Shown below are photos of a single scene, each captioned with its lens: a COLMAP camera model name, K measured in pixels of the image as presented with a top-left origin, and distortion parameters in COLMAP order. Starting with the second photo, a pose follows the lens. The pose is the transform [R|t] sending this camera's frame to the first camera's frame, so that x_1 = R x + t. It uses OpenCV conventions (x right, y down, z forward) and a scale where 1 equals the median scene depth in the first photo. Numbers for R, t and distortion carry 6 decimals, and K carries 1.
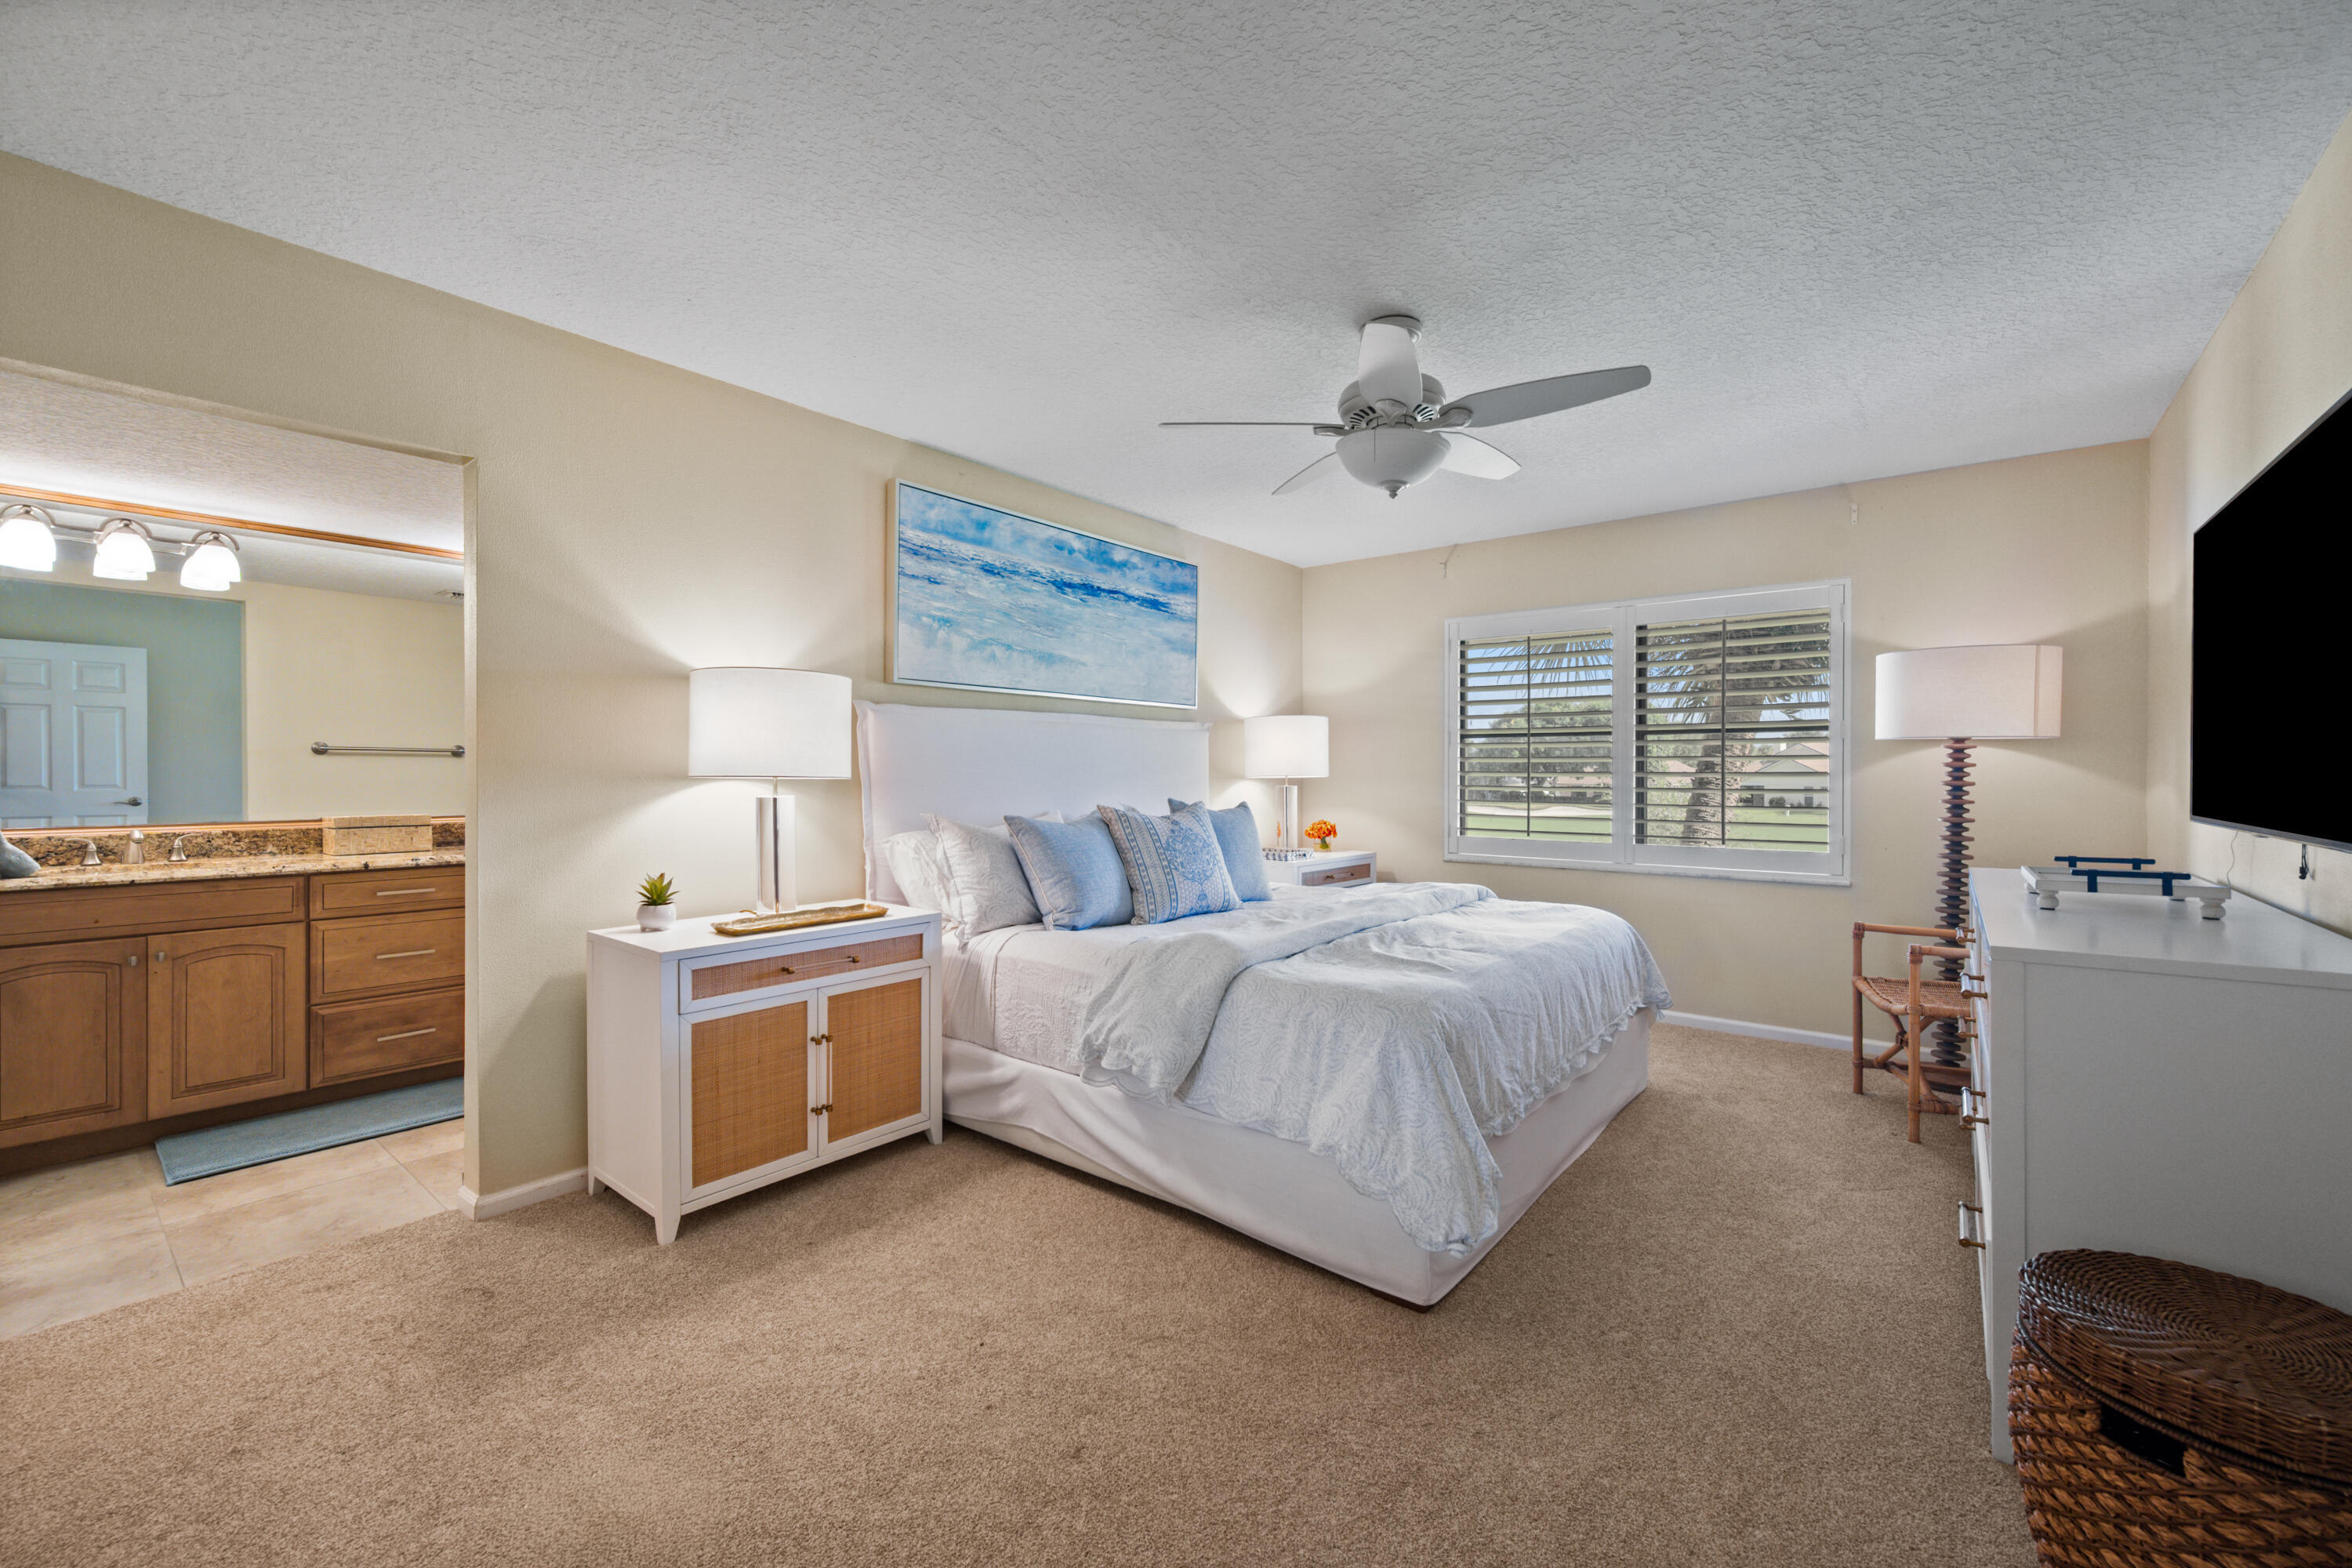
lens RADIAL K [[926.7, 0, 1177.2], [0, 926.7, 779.7], [0, 0, 1]] dist [0.000515, -0.000024]
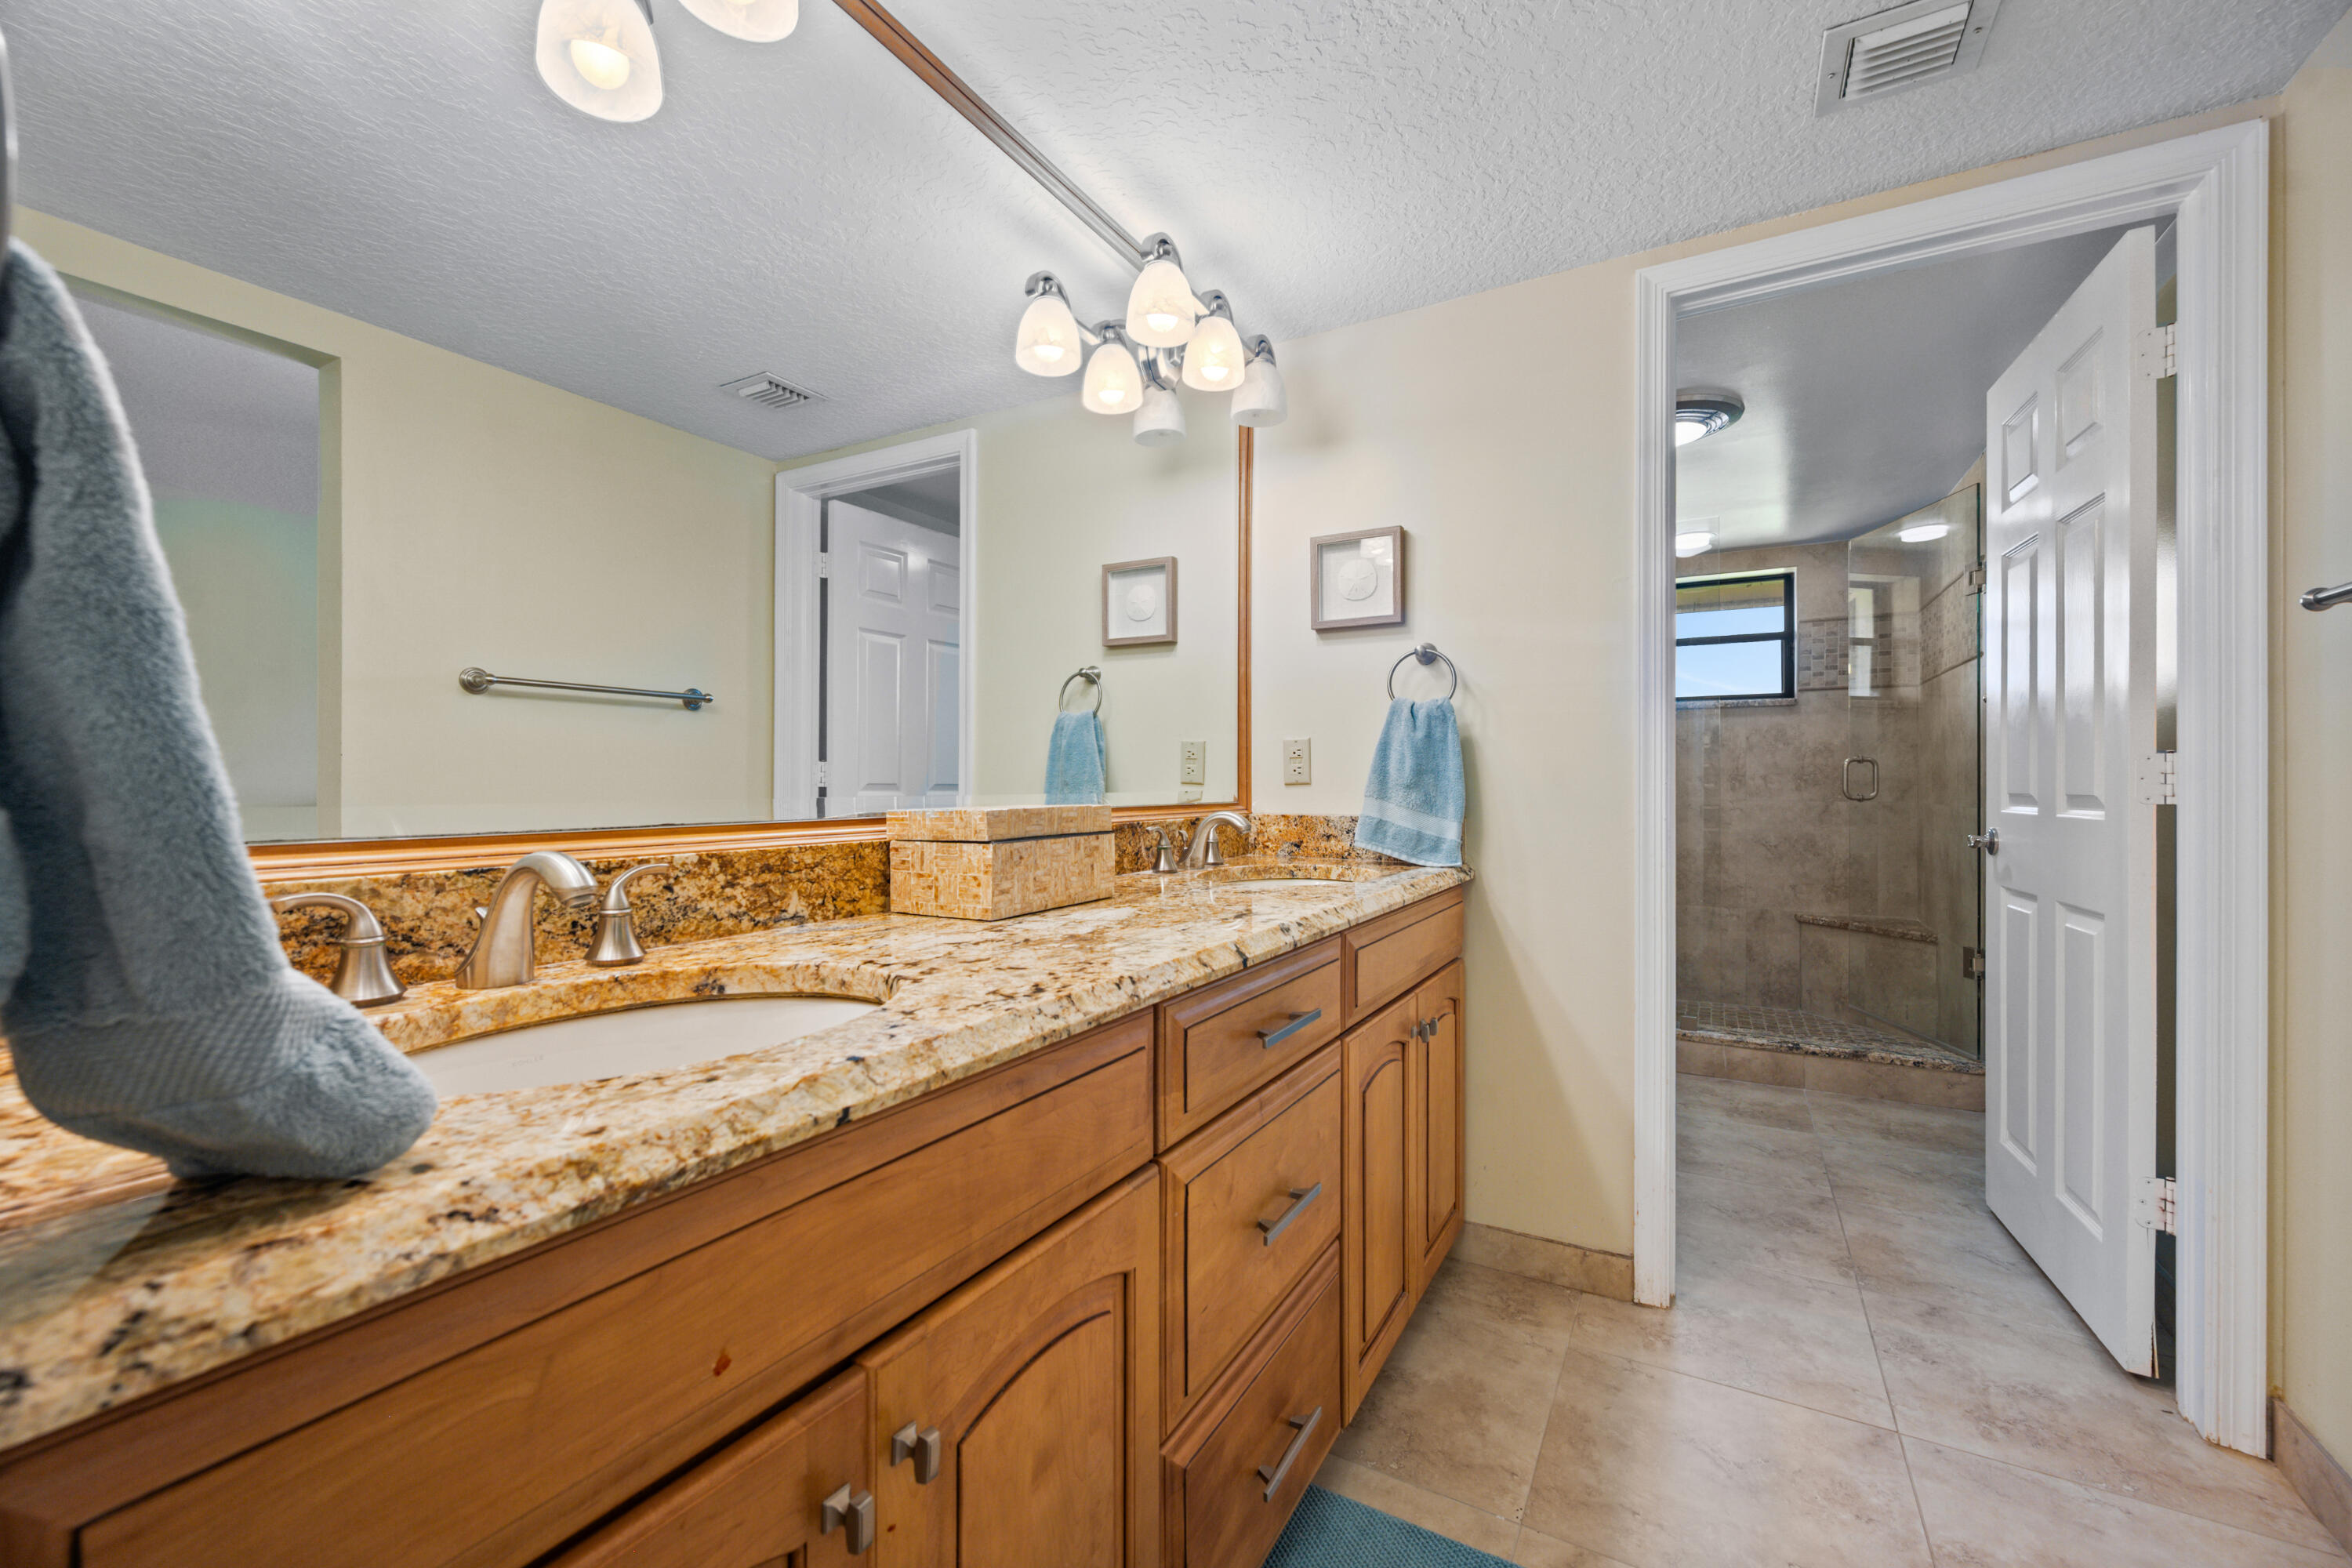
lens RADIAL K [[926.7, 0, 1176.8], [0, 926.7, 782.5], [0, 0, 1]] dist [0.000515, -0.000024]
pose [[0.987589, -0.001788, 0.157048, -0.894791], [0.002612, 0.999984, -0.005041, 0.032845], [-0.157036, 0.005389, 0.987578, 0.652251]]
